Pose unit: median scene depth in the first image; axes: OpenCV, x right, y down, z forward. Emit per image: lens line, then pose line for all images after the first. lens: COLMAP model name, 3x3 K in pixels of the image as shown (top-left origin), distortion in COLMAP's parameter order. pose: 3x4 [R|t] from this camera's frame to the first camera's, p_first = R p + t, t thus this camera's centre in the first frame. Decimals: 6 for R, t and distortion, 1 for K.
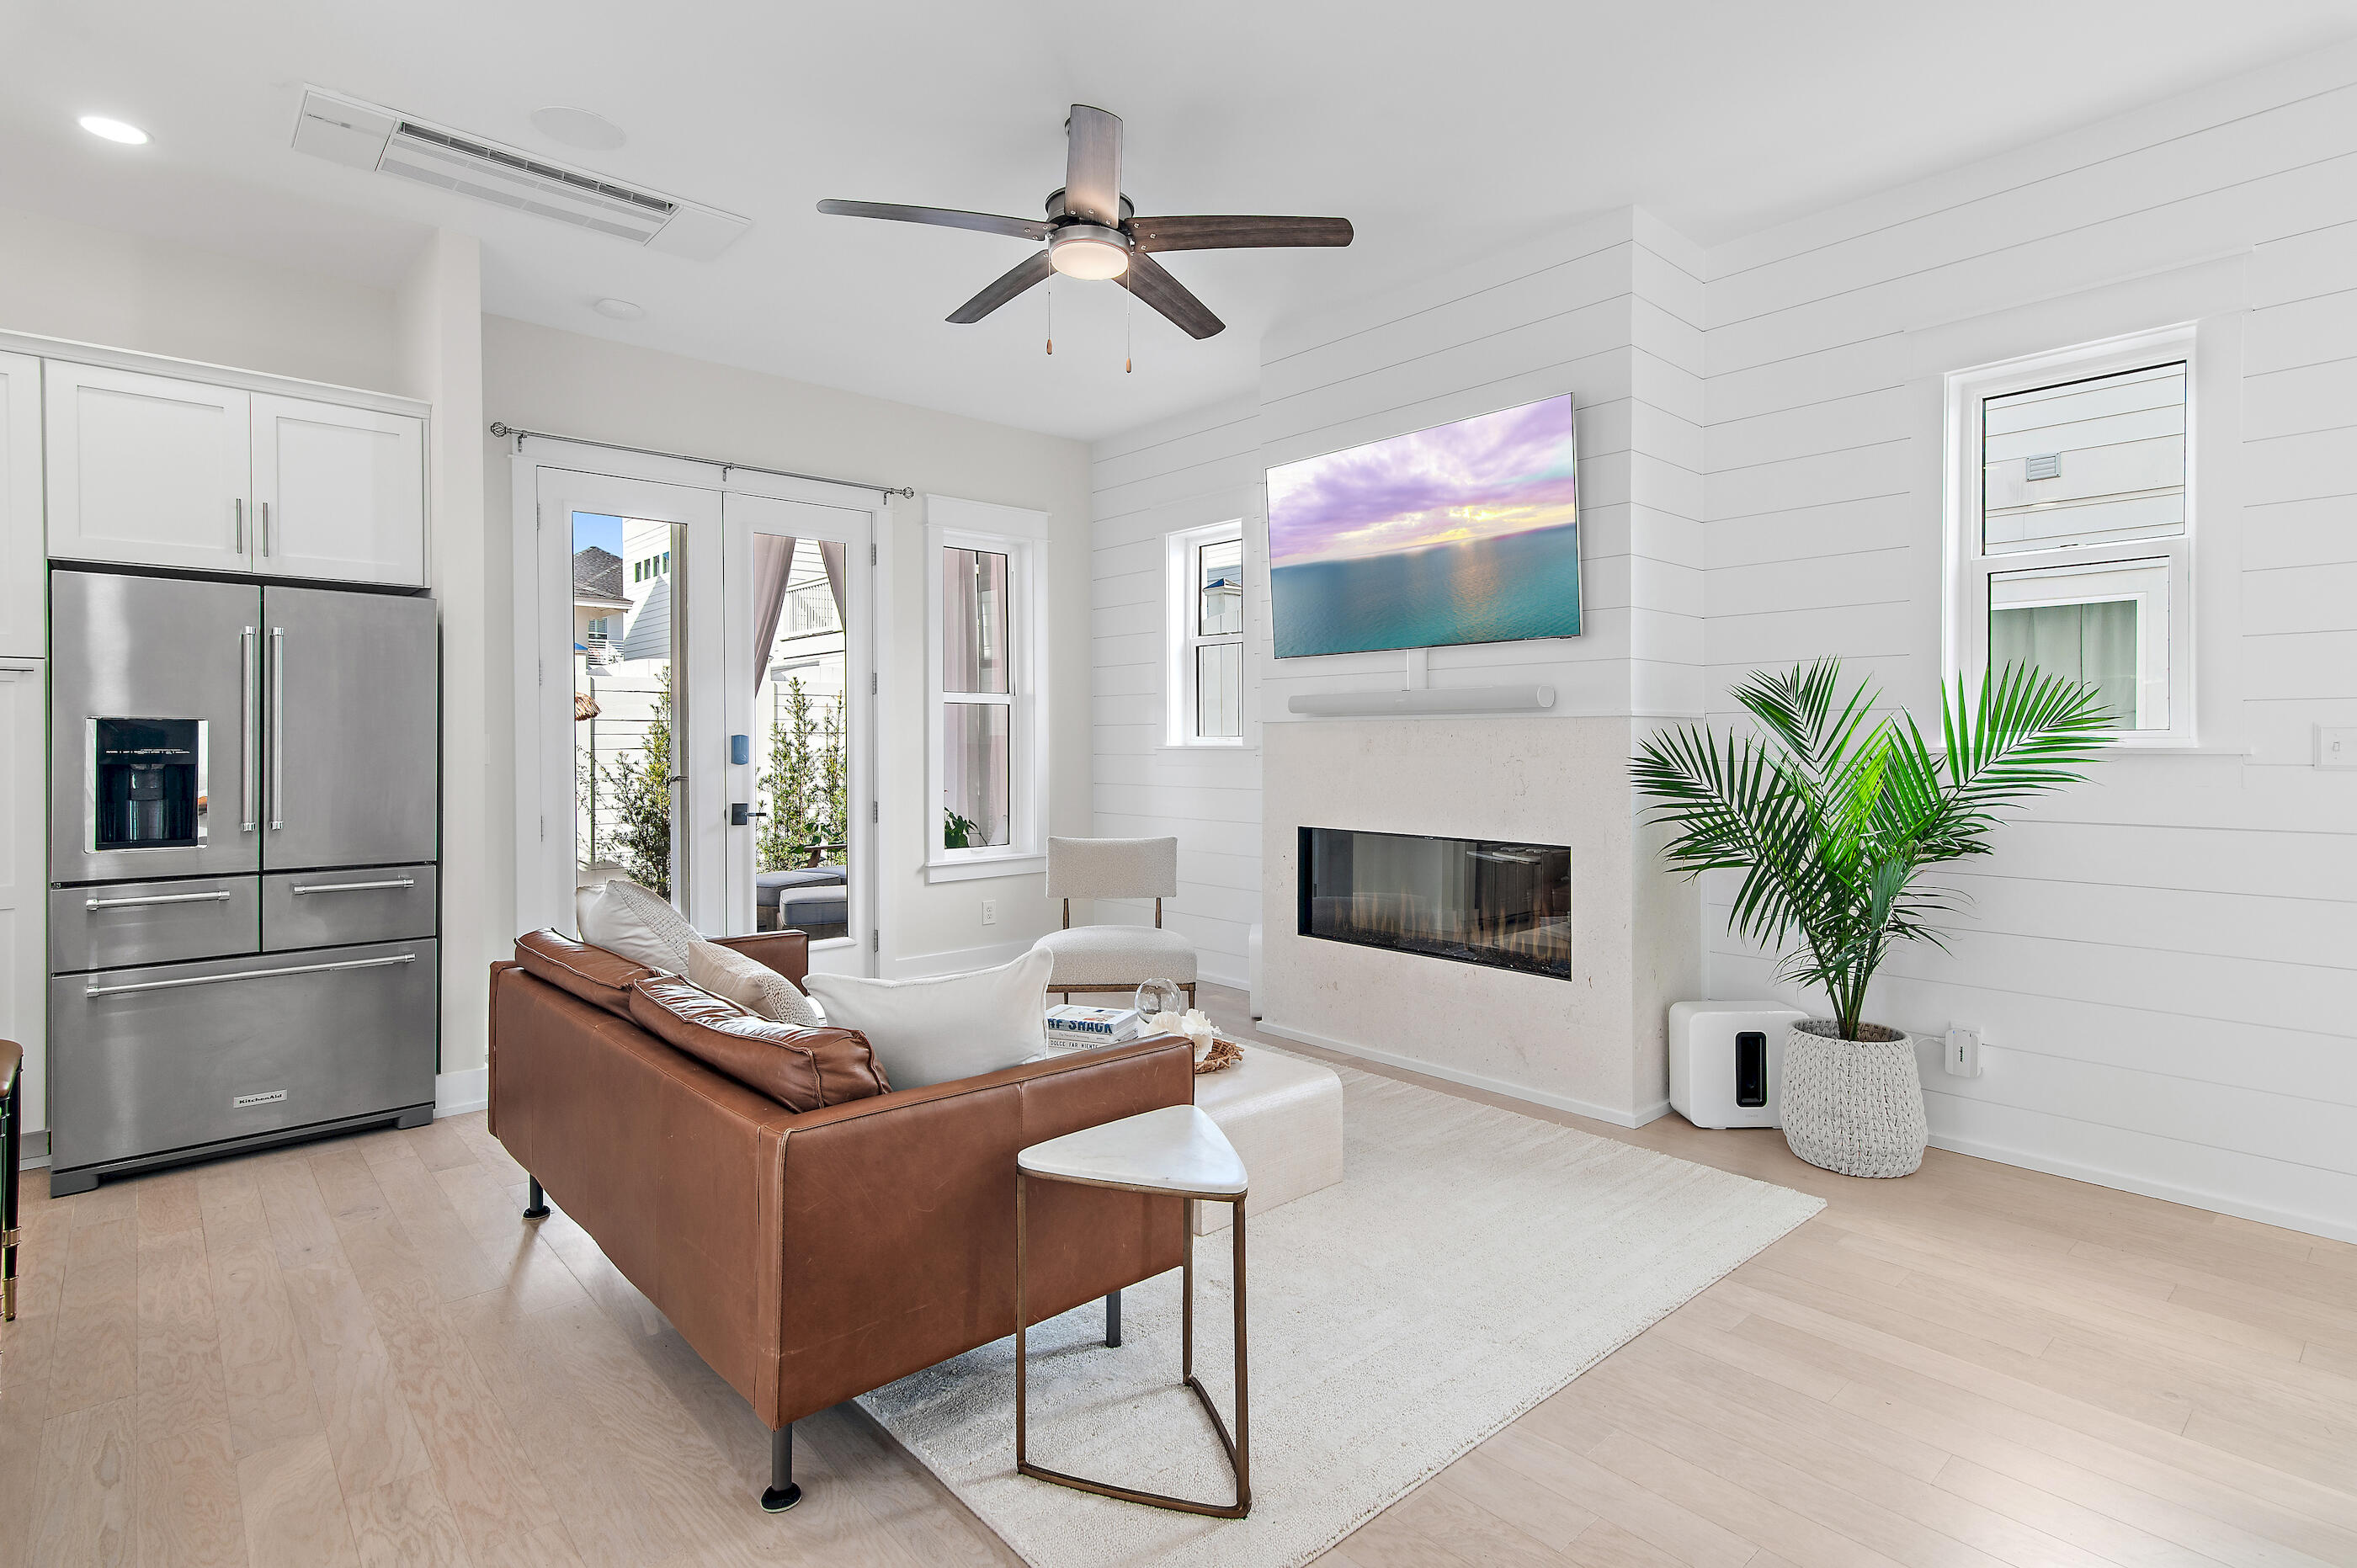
lens RADIAL K [[1164.4, 0, 1181.0], [0, 1164.4, 750.2], [0, 0, 1]] dist [0.013190, 0.000563]
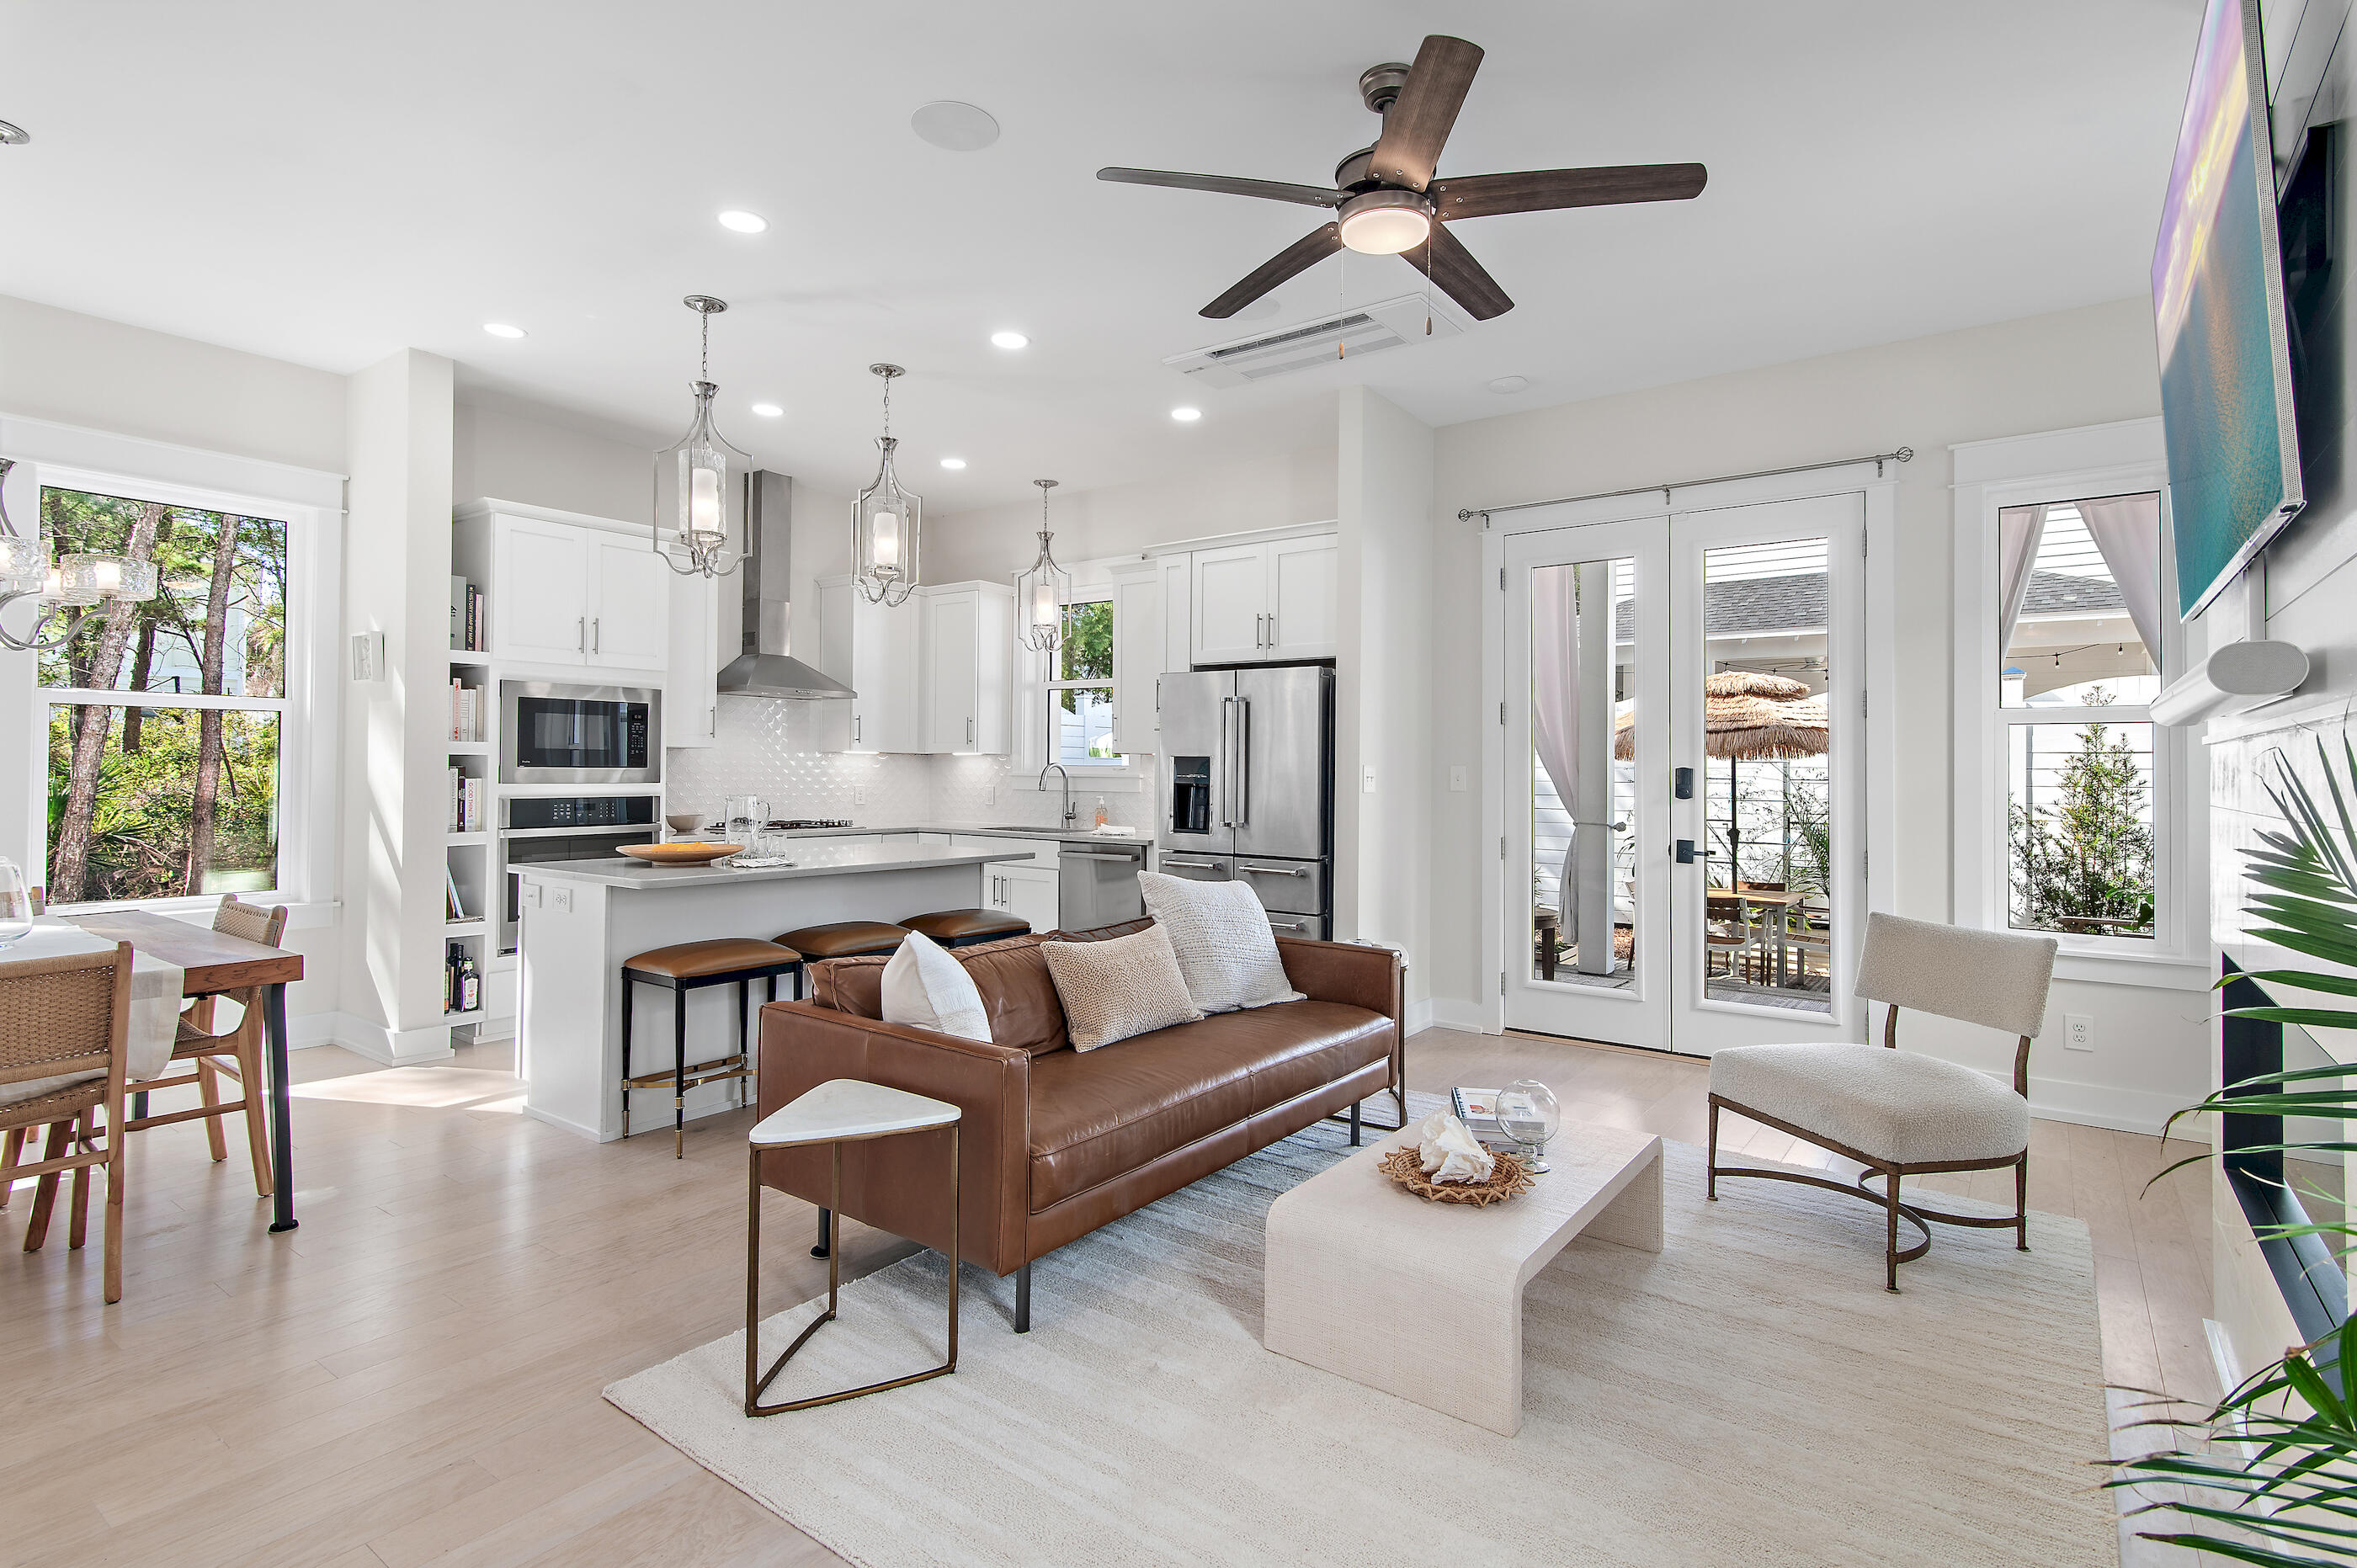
lens RADIAL K [[1164.4, 0, 1181.0], [0, 1164.4, 750.2], [0, 0, 1]] dist [0.013190, 0.000563]
pose [[0.195171, -0.014552, -0.980661, 0.662153], [-0.016264, 0.999704, -0.018072, -0.004581], [0.980634, 0.019476, 0.194877, 0.593023]]
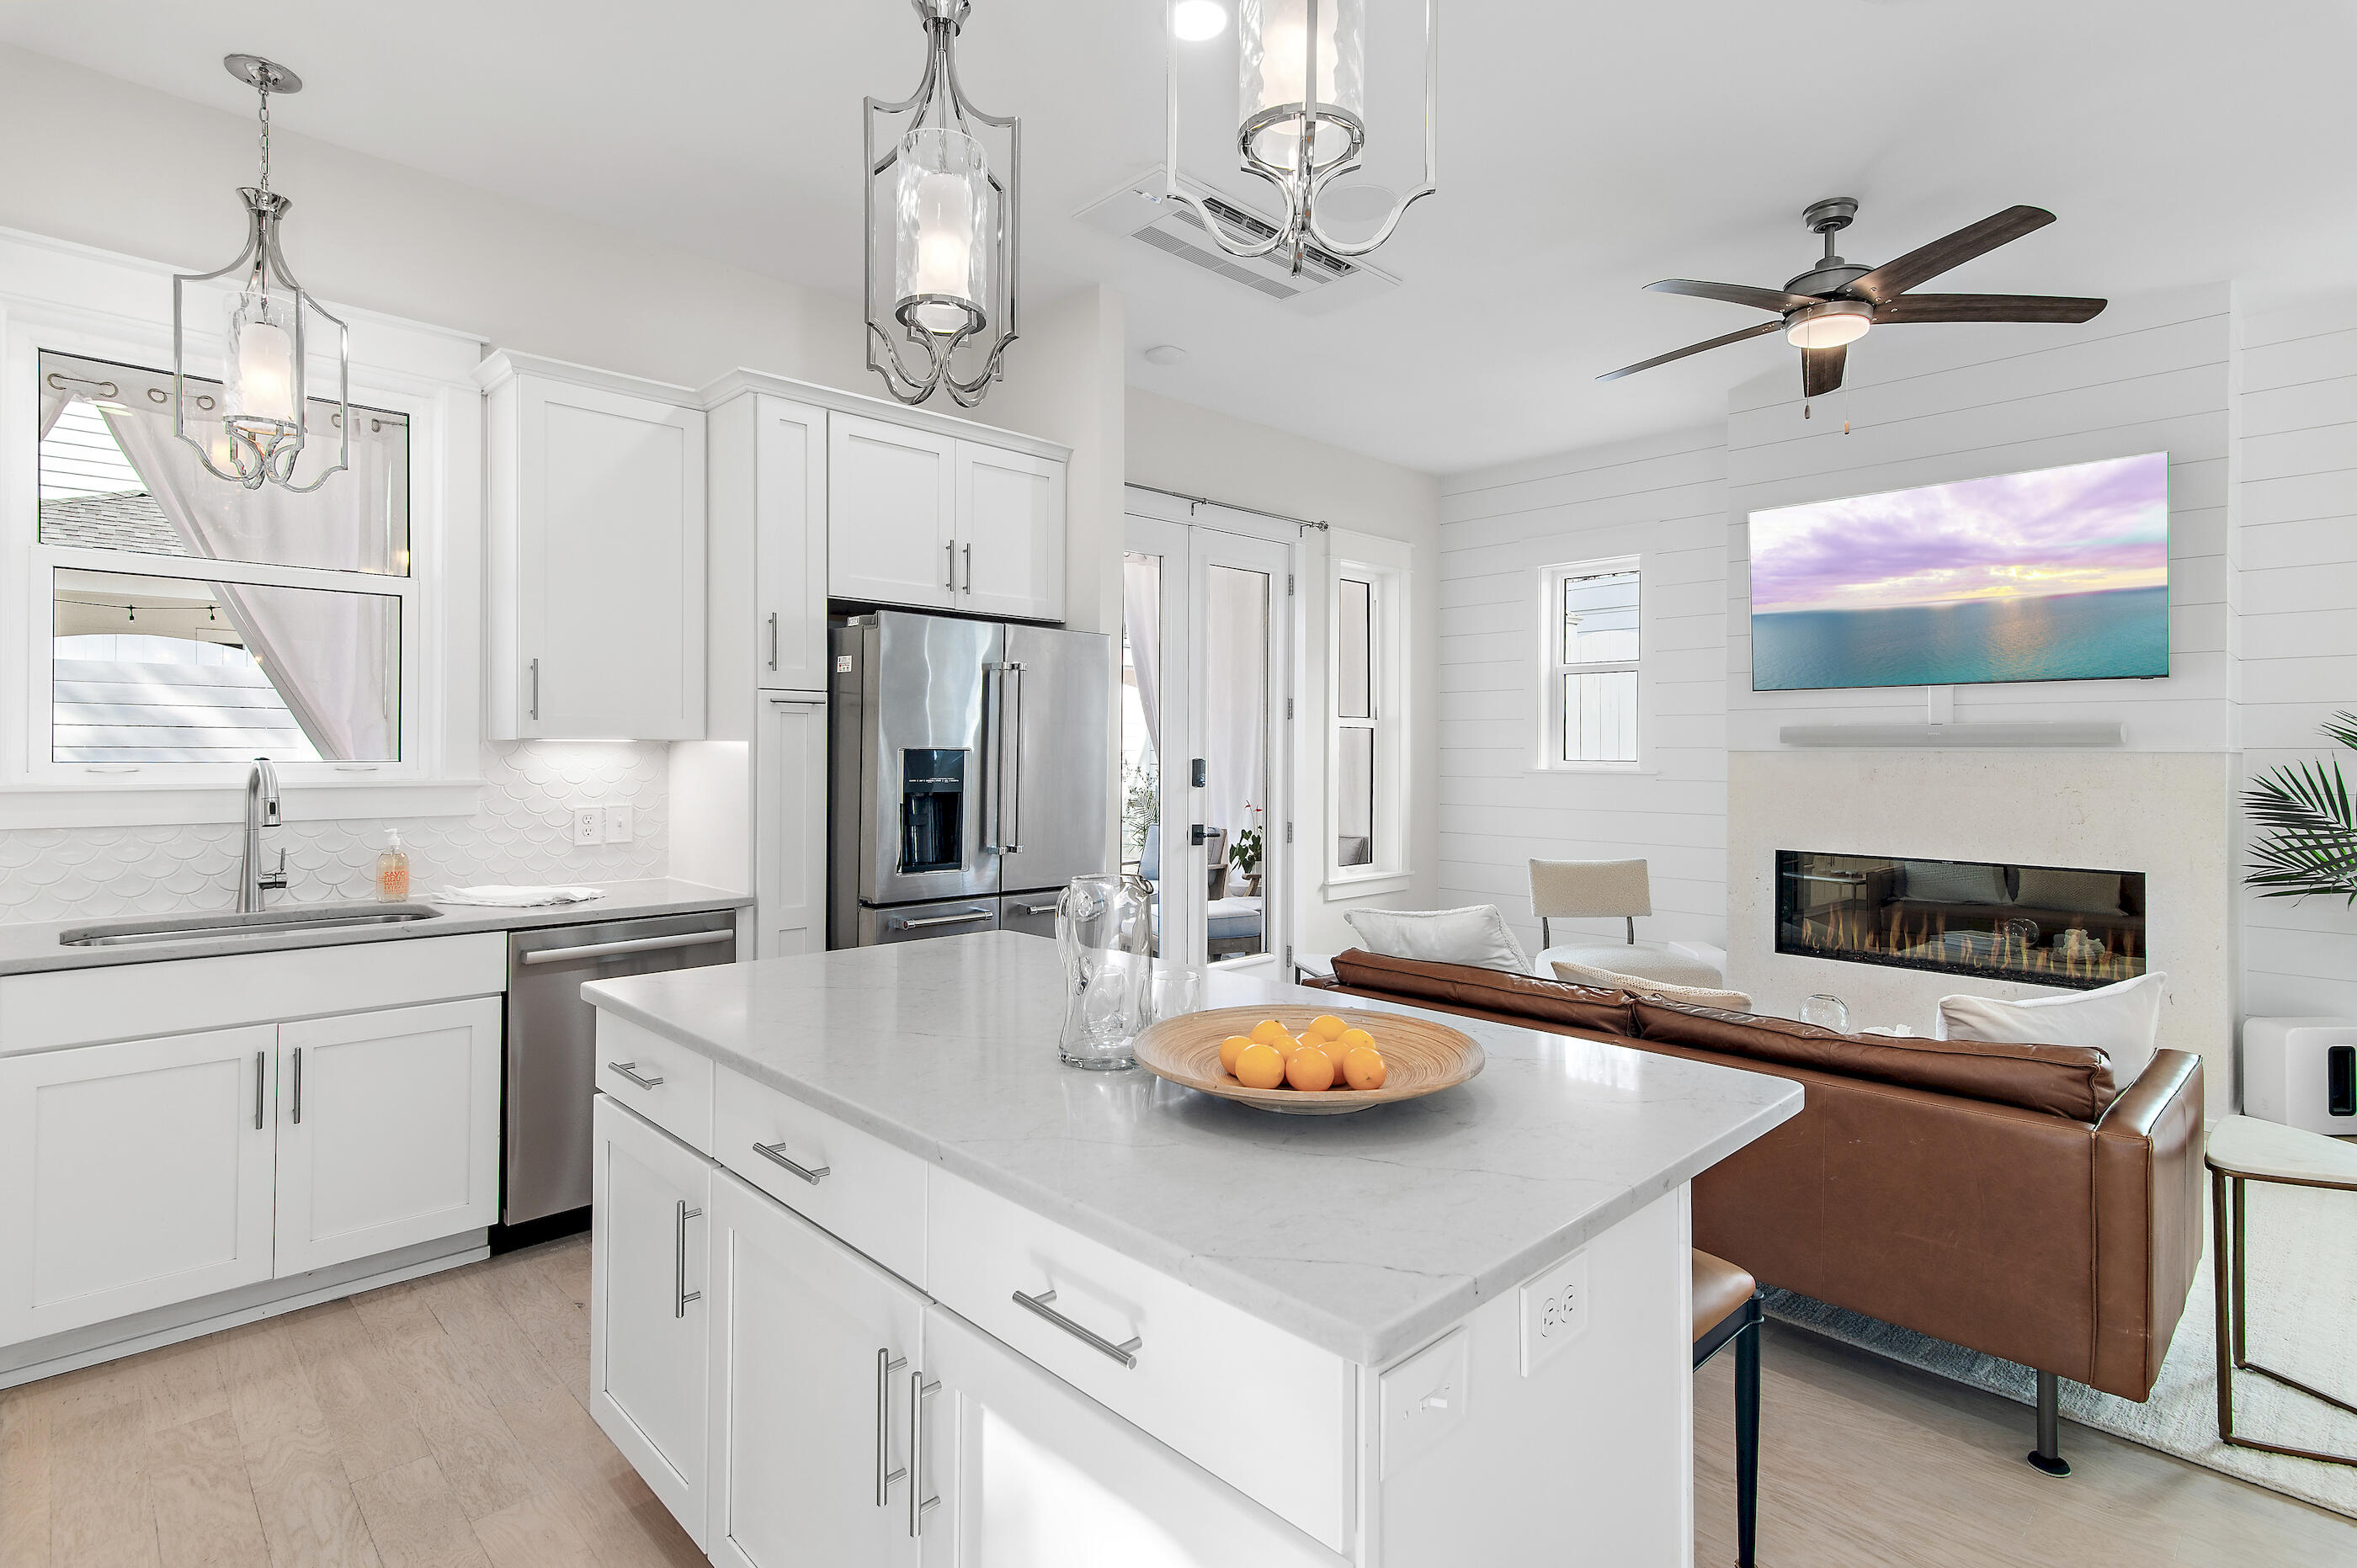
lens RADIAL K [[1164.4, 0, 1181.0], [0, 1164.4, 750.2], [0, 0, 1]] dist [0.013190, 0.000563]
pose [[0.999383, 0.007332, 0.034356, -0.610550], [-0.007022, 0.999934, -0.009140, -0.015385], [-0.034421, 0.008893, 0.999368, -0.053332]]
